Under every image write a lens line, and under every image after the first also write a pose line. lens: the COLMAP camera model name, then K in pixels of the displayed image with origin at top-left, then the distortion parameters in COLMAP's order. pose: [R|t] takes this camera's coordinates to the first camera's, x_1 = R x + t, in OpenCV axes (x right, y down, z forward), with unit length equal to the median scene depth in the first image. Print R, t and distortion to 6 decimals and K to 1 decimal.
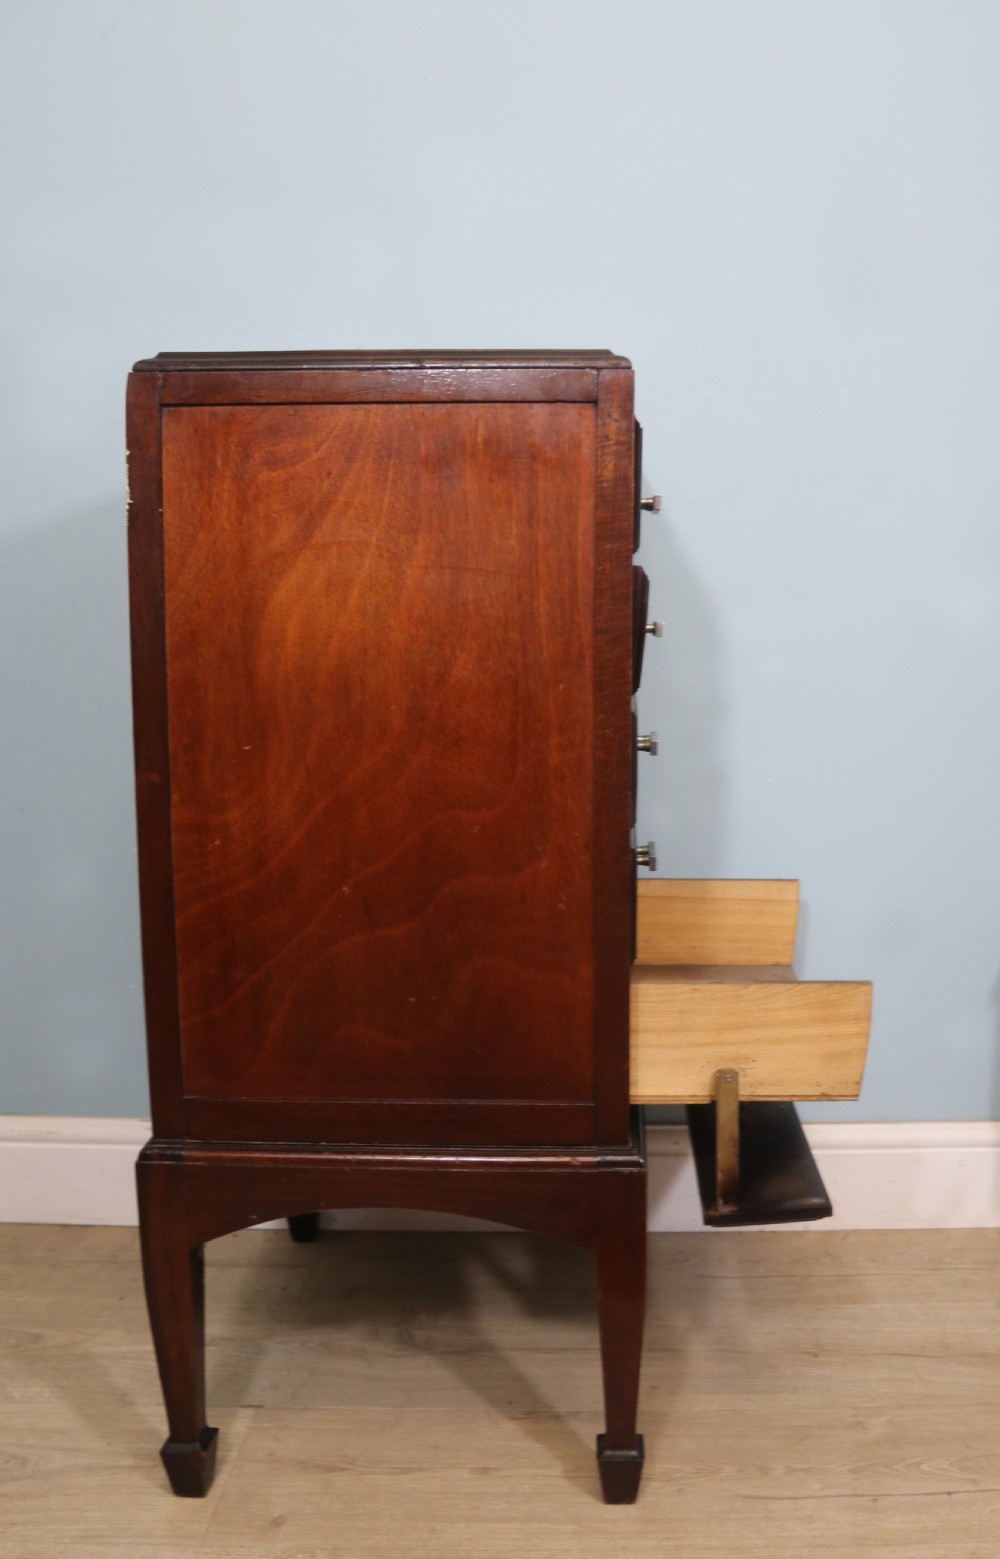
lens RADIAL K [[1465.3, 0, 654.7], [0, 1465.3, 808.5], [0, 0, 1]] dist [-0.180231, 0.107049]
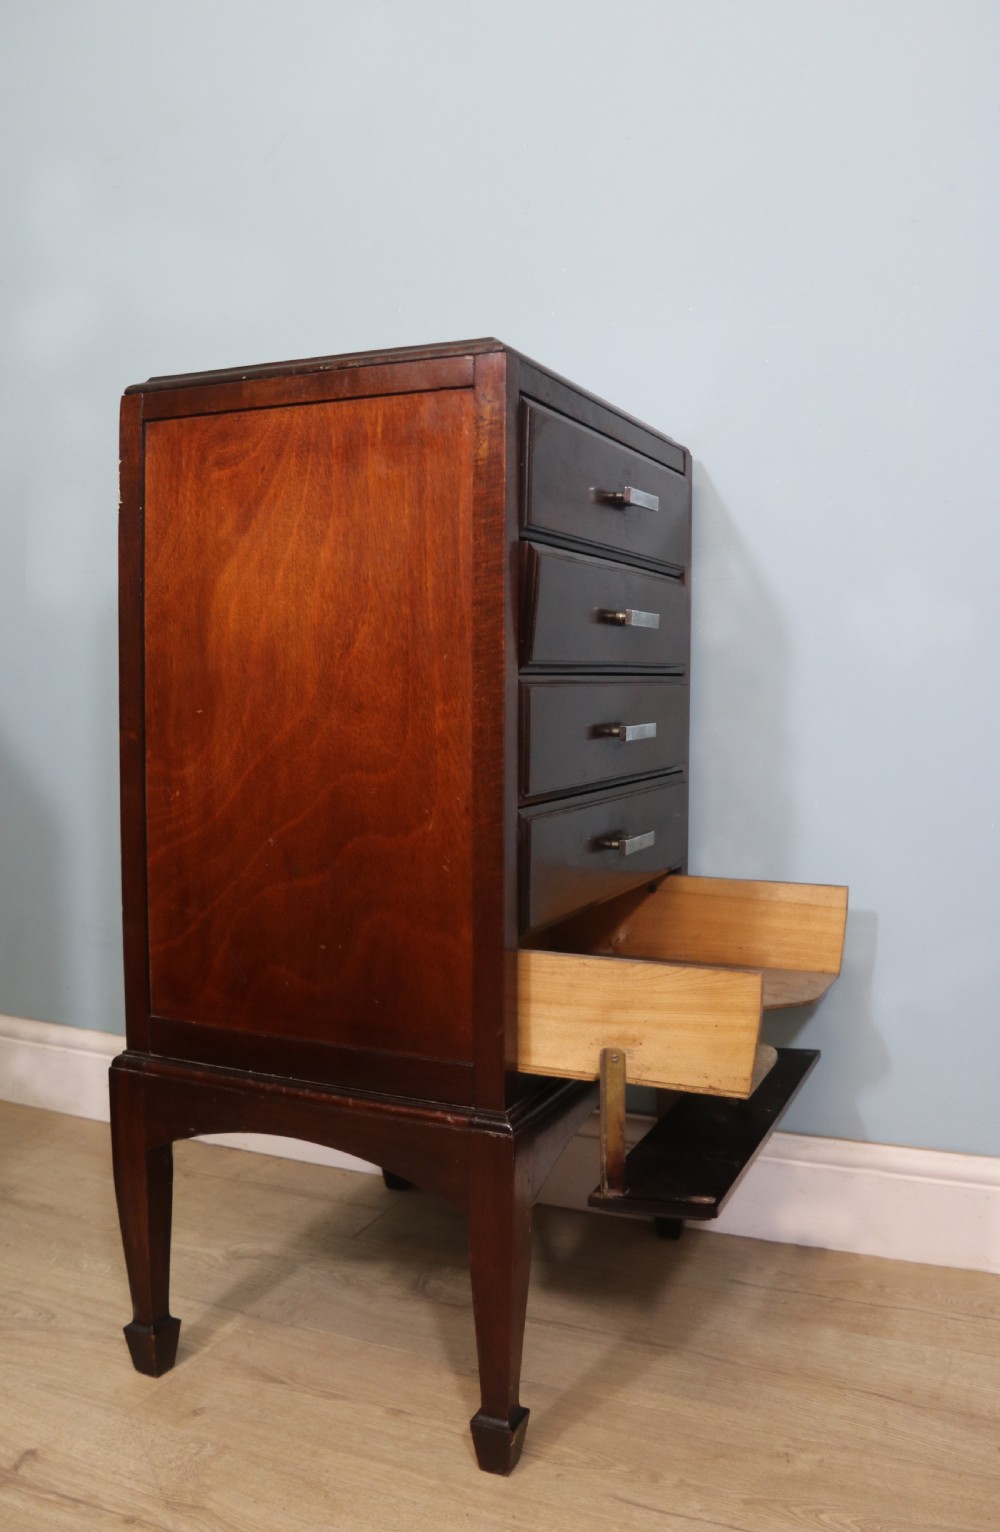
lens RADIAL K [[1308.0, 0, 534.0], [0, 1308.0, 765.6], [0, 0, 1]] dist [-0.175340, 0.103105]
pose [[0.910848, 0.026478, -0.411892, 0.373973], [-0.056409, 0.996562, -0.060679, 0.046951], [0.408870, 0.078503, 0.909210, 0.175794]]
